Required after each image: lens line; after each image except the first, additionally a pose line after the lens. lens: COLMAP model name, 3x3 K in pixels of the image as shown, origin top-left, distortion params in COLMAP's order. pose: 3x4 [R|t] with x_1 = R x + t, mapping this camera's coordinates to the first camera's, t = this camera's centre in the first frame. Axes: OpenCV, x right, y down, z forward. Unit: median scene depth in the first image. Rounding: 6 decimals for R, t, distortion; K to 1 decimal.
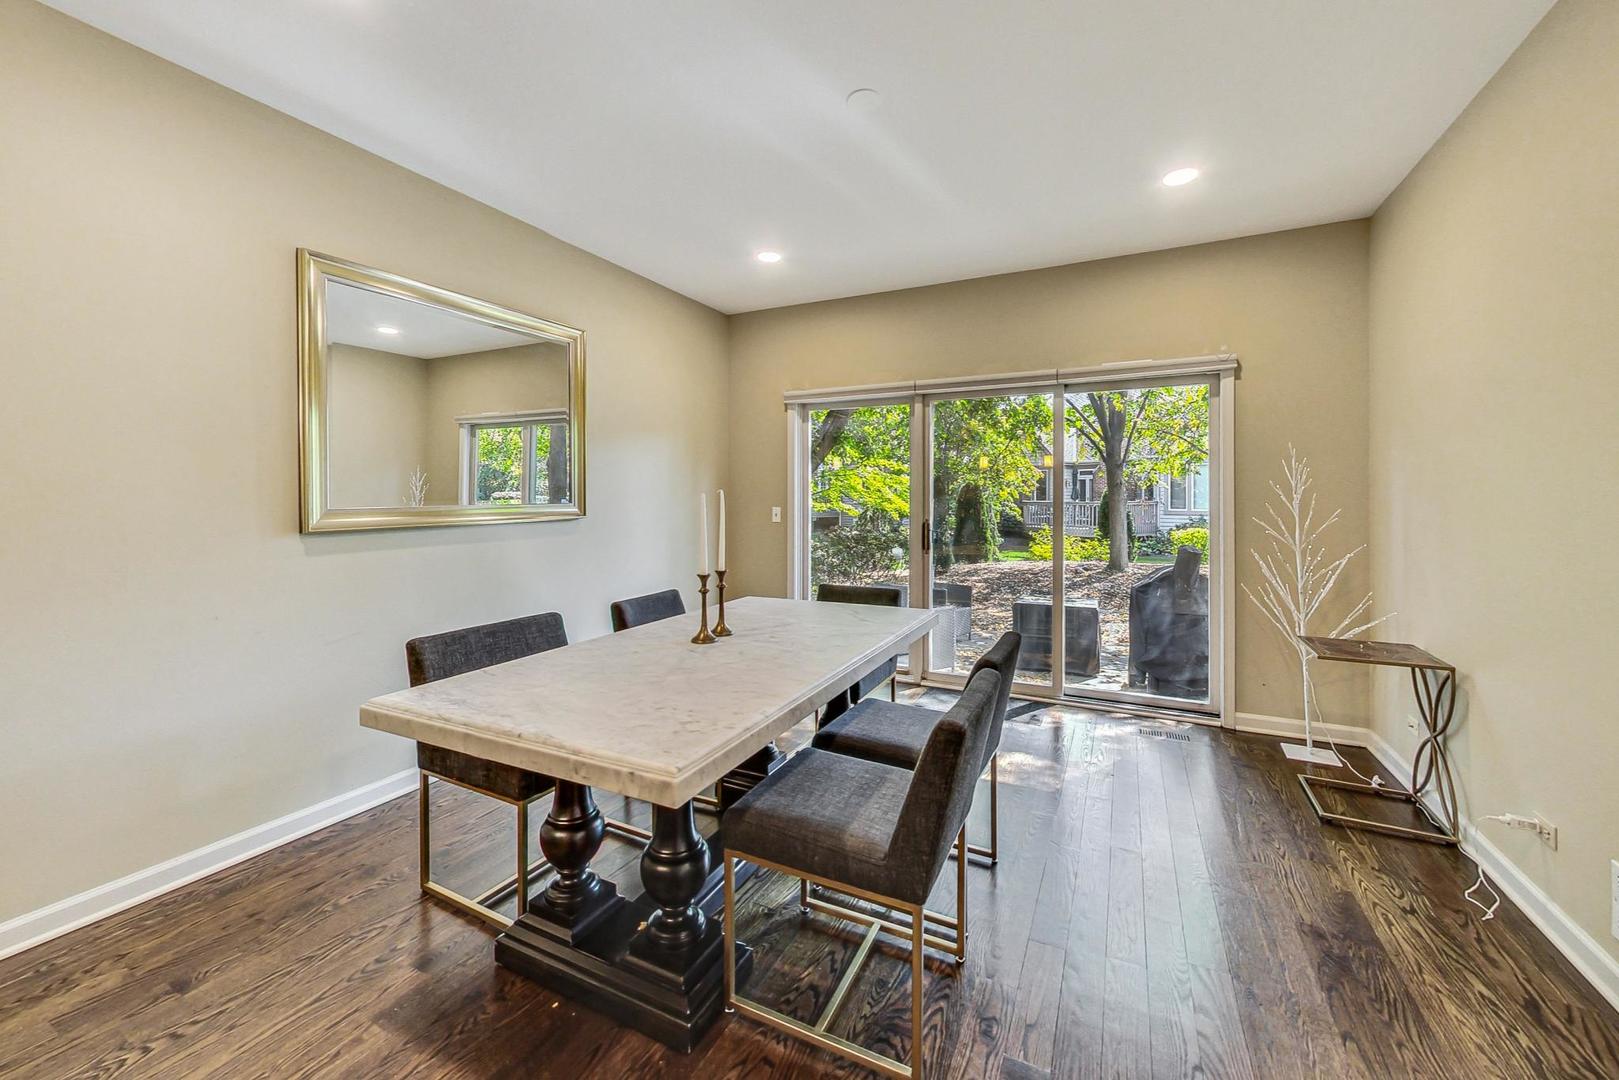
lens RADIAL K [[628.7, 0, 805.4], [0, 628.7, 497.8], [0, 0, 1]] dist [0.001446, -0.000080]
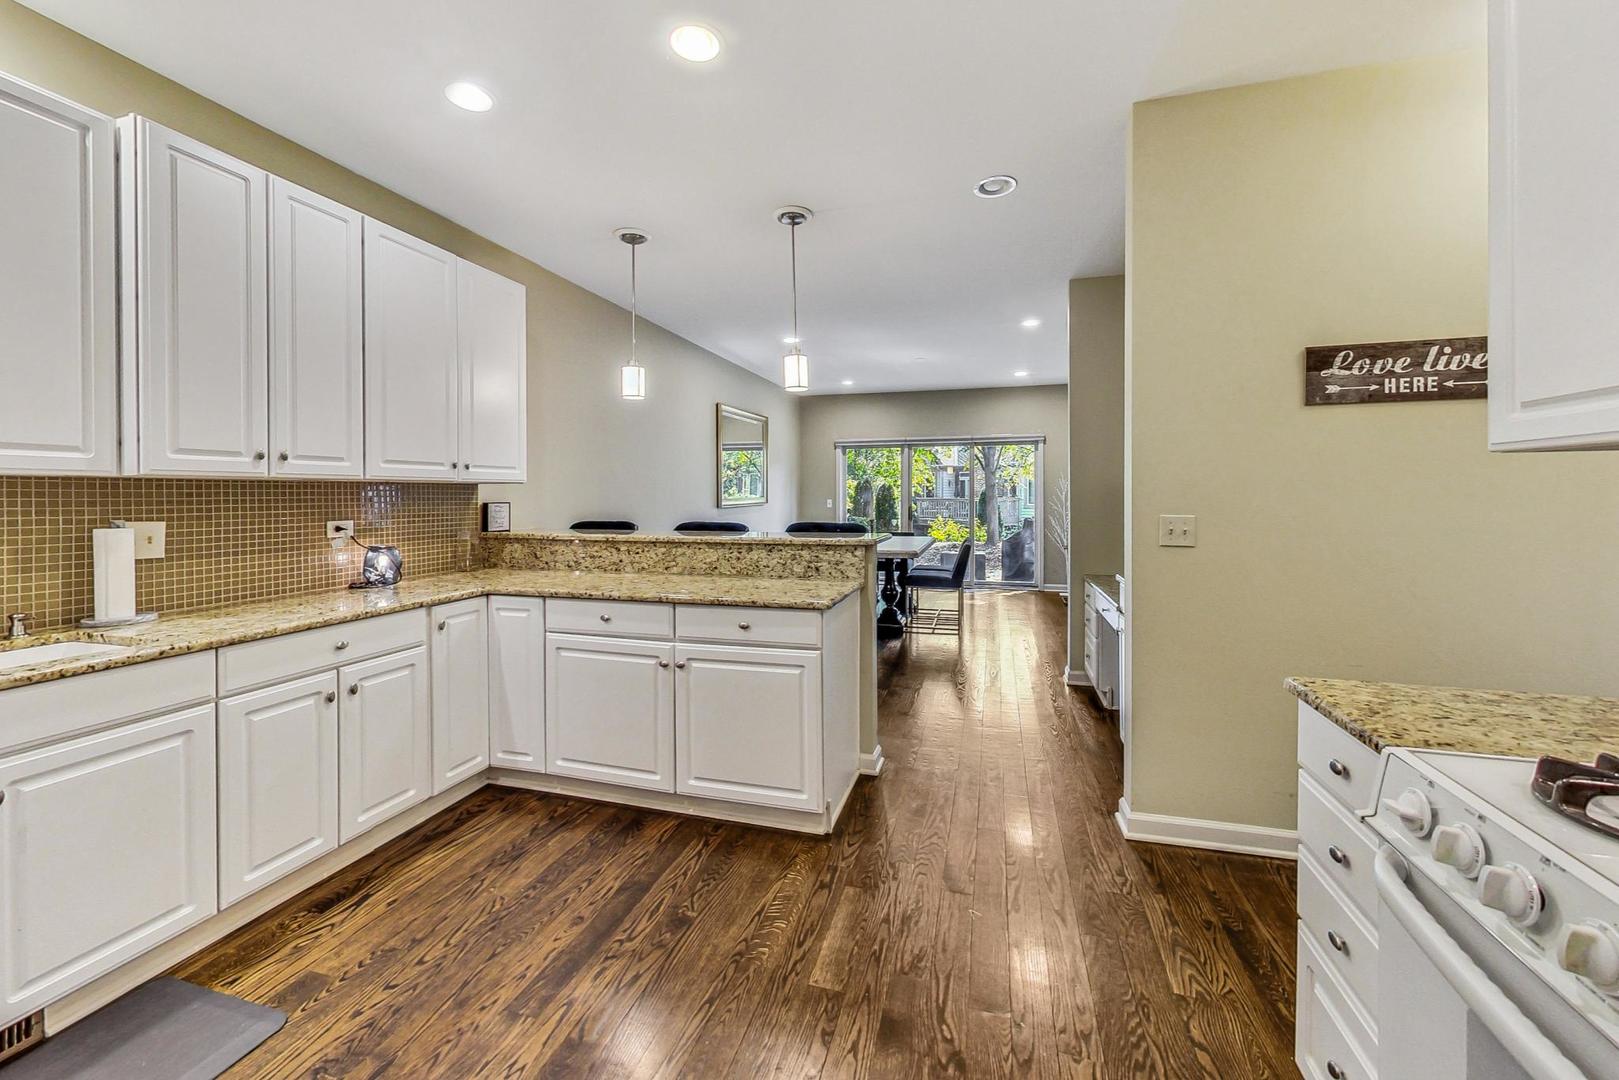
lens RADIAL K [[628.7, 0, 803.5], [0, 628.7, 497.9], [0, 0, 1]] dist [0.001446, -0.000080]
pose [[0.984451, -0.003370, 0.175626, -0.359066], [0.002952, 0.999992, 0.002639, 0.003327], [-0.175634, -0.002080, 0.984453, -0.673858]]
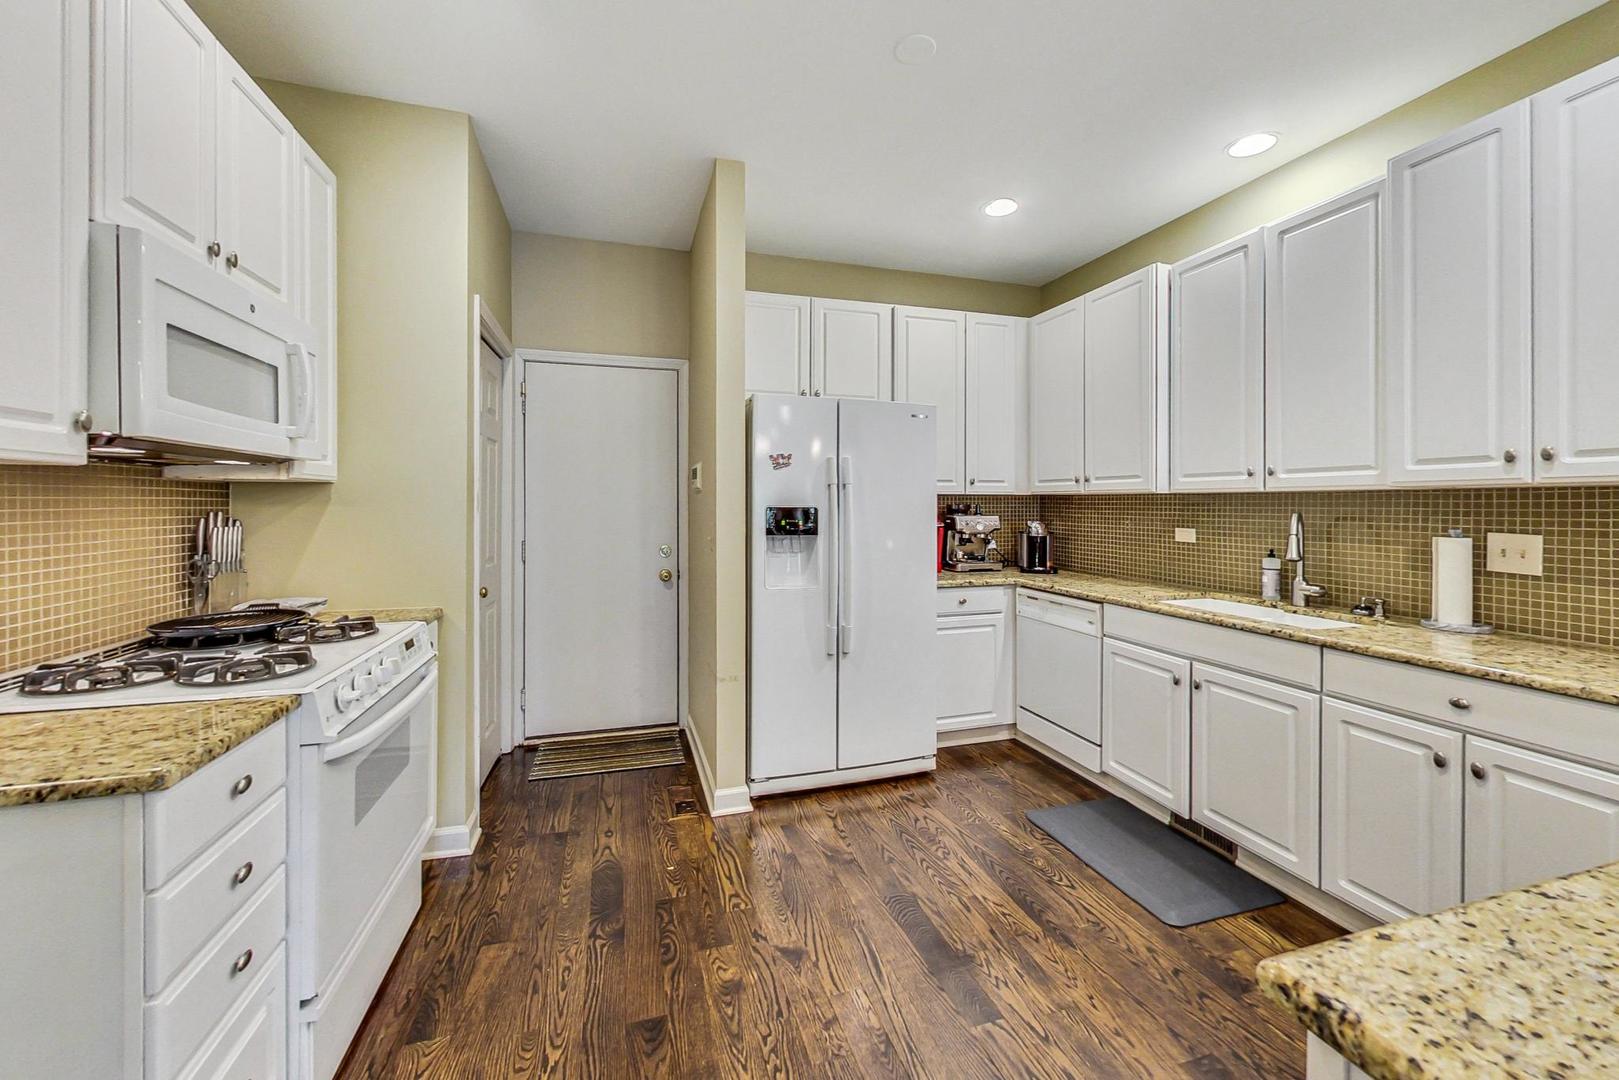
lens RADIAL K [[628.7, 0, 821.0], [0, 628.7, 501.5], [0, 0, 1]] dist [0.001446, -0.000080]
pose [[-0.705159, -0.002606, -0.709044, 0.884024], [-0.002791, 0.999996, -0.000900, -0.013459], [0.709043, 0.001344, -0.705164, 1.855309]]
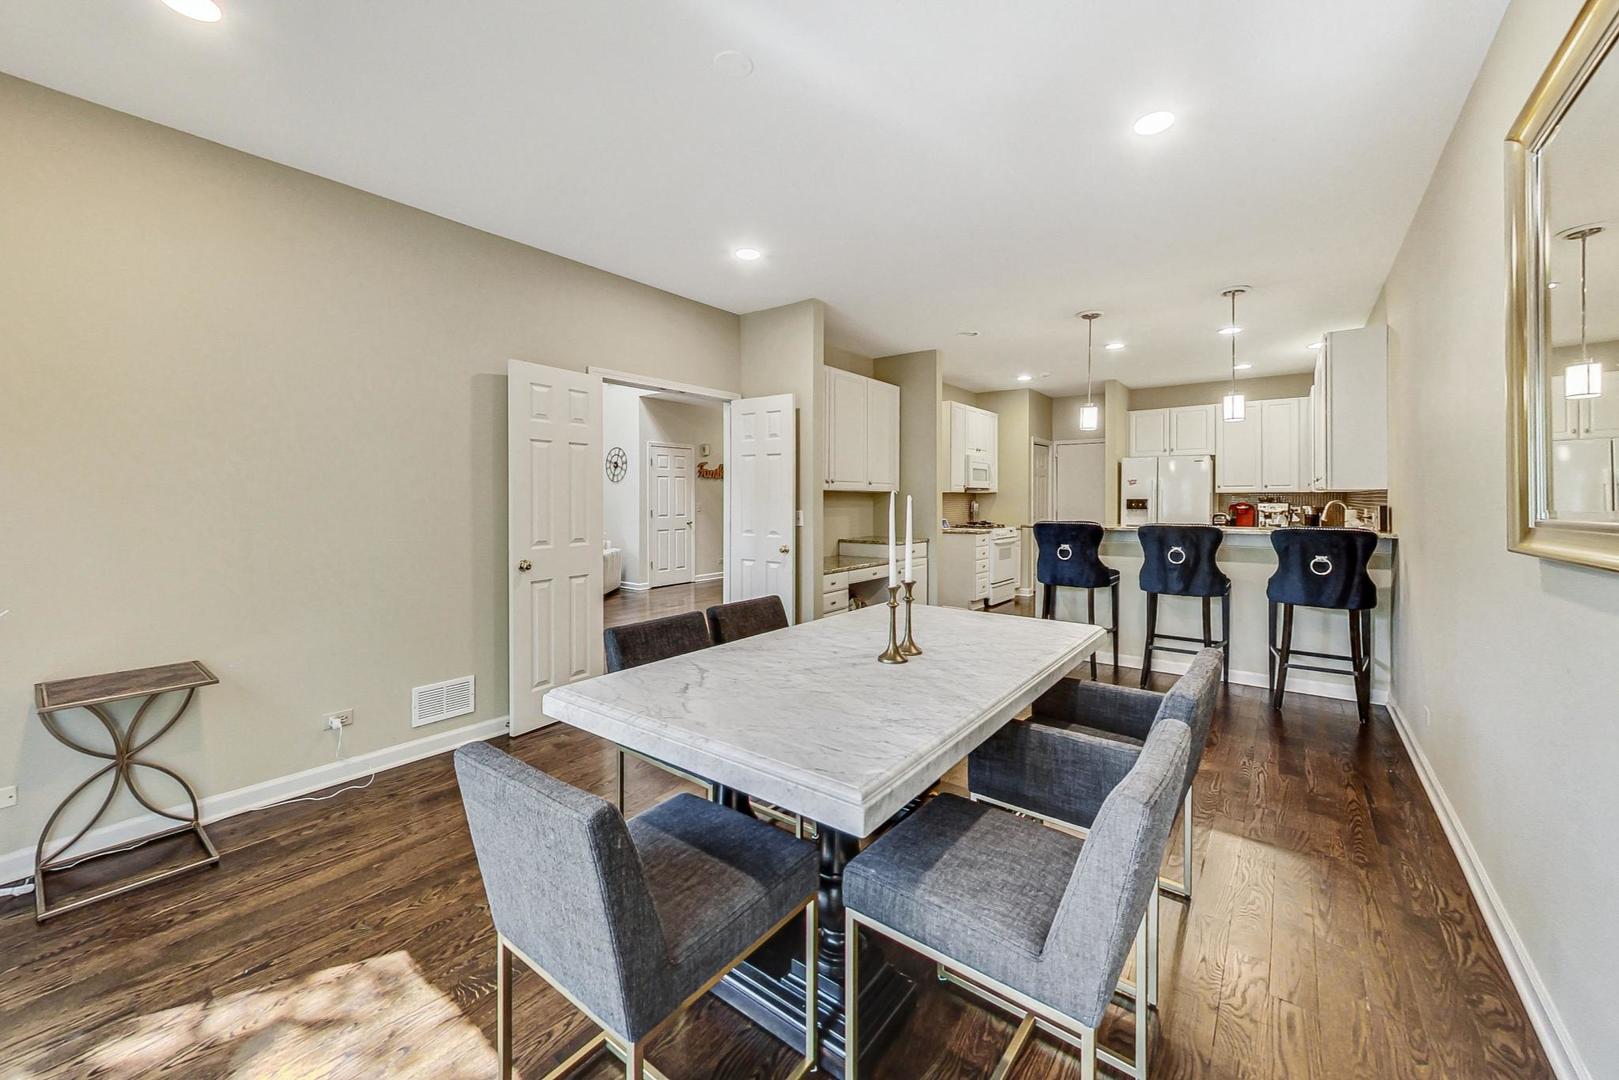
lens RADIAL K [[628.7, 0, 804.2], [0, 628.7, 496.9], [0, 0, 1]] dist [0.001446, -0.000080]
pose [[-0.983540, 0.003916, 0.180650, 1.625598], [0.003750, 0.999992, -0.001258, -0.020108], [-0.180654, -0.000560, -0.983547, 8.569445]]
